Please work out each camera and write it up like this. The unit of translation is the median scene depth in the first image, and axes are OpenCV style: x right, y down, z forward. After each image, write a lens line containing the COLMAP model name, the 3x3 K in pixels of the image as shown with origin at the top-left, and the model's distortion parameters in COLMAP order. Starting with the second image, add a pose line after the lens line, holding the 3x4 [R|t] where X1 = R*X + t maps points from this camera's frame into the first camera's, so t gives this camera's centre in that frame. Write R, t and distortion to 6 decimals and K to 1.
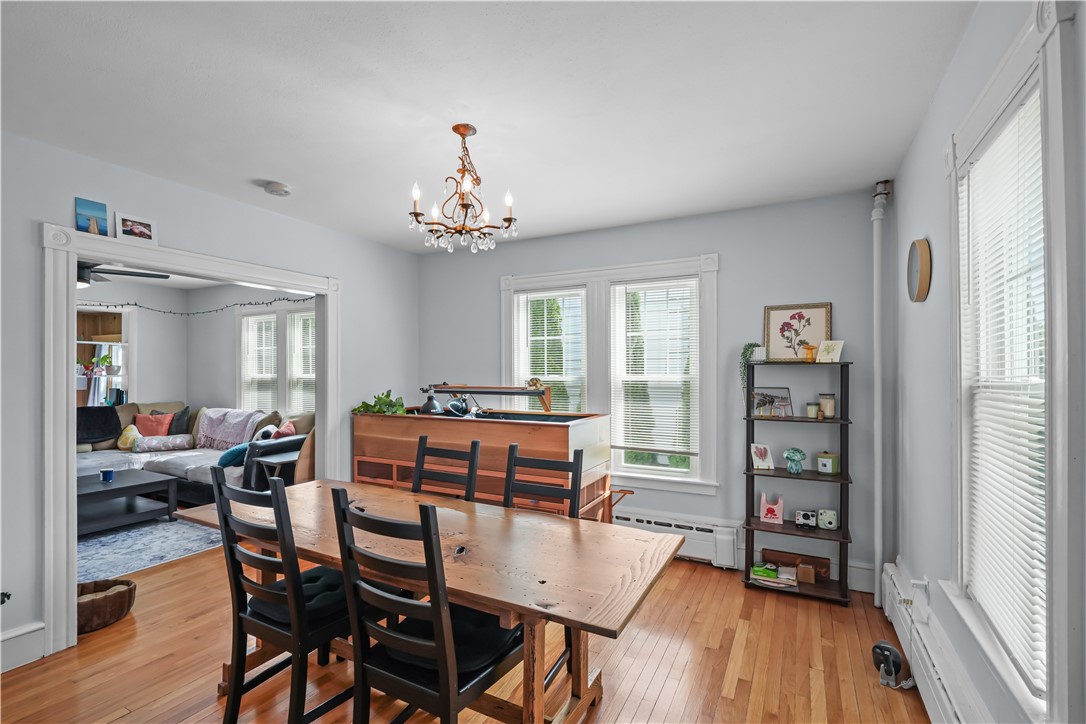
lens RADIAL K [[490.6, 0, 538.7], [0, 490.6, 373.0], [0, 0, 1]] dist [-0.002946, -0.000340]
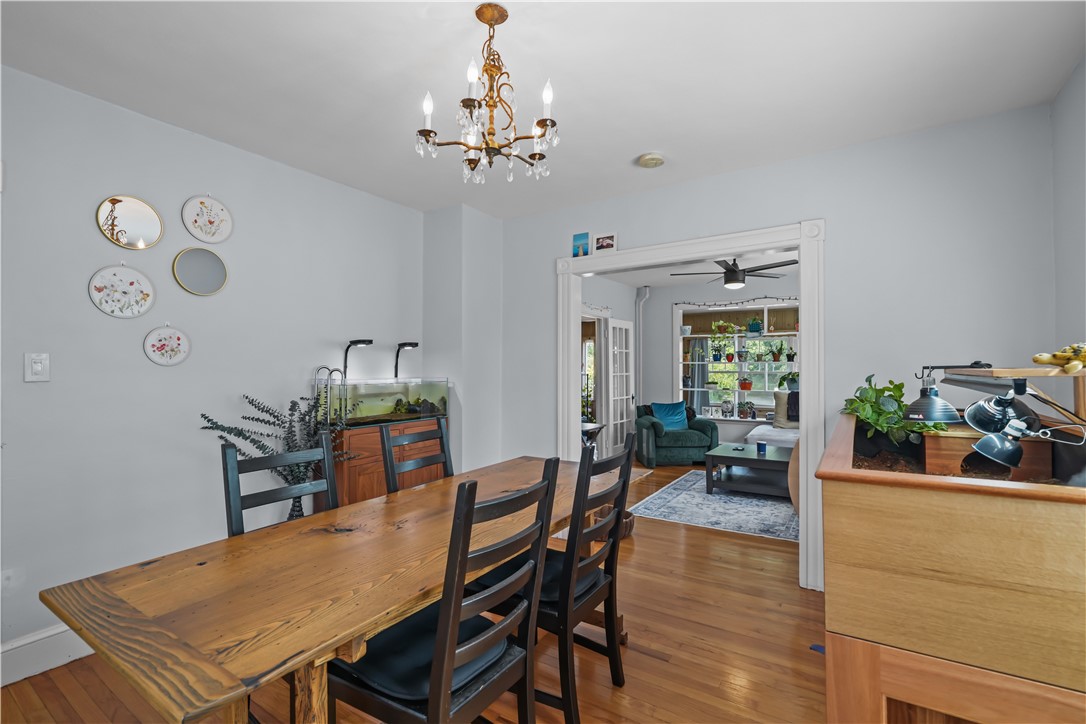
lens RADIAL K [[488.3, 0, 542.0], [0, 488.3, 365.9], [0, 0, 1]] dist [-0.002336, -0.000126]
pose [[-0.091570, -0.004880, -0.995787, 0.239511], [0.005625, 0.999970, -0.005418, 0.018315], [0.995783, -0.006098, -0.091540, 0.479277]]
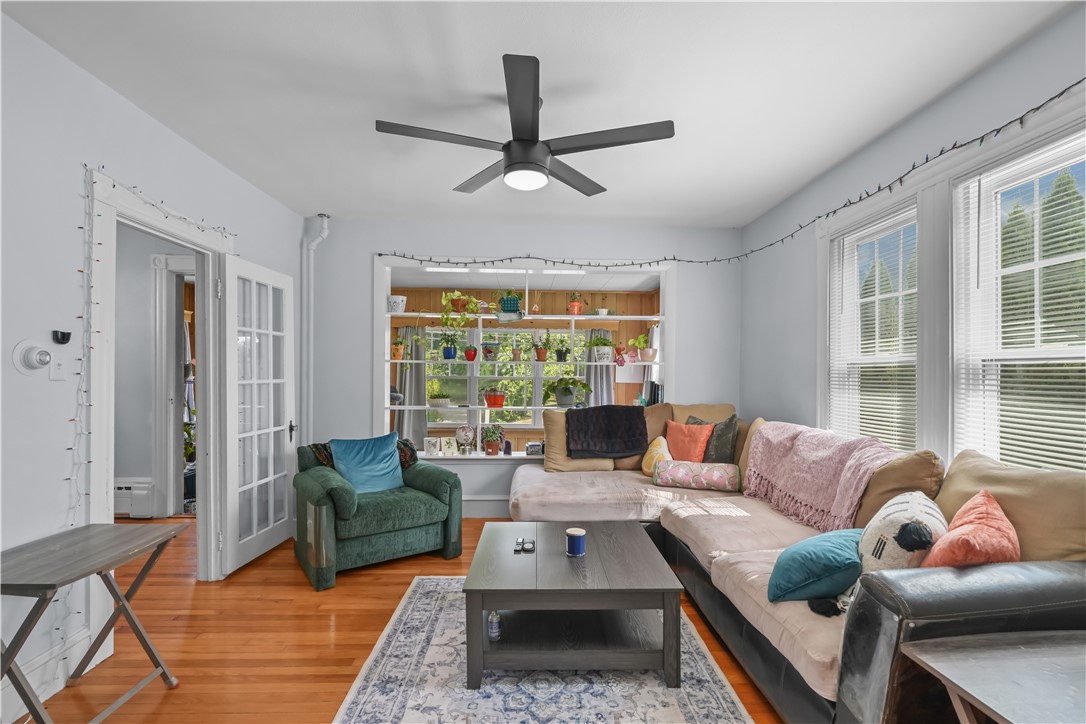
lens RADIAL K [[495.6, 0, 541.8], [0, 495.6, 378.7], [0, 0, 1]] dist [0.002222, -0.000348]
pose [[0.489506, 0.012470, -0.871911, -0.352433], [-0.003702, 0.999918, 0.012222, 0.021844], [0.871992, -0.002755, 0.489512, 0.570295]]
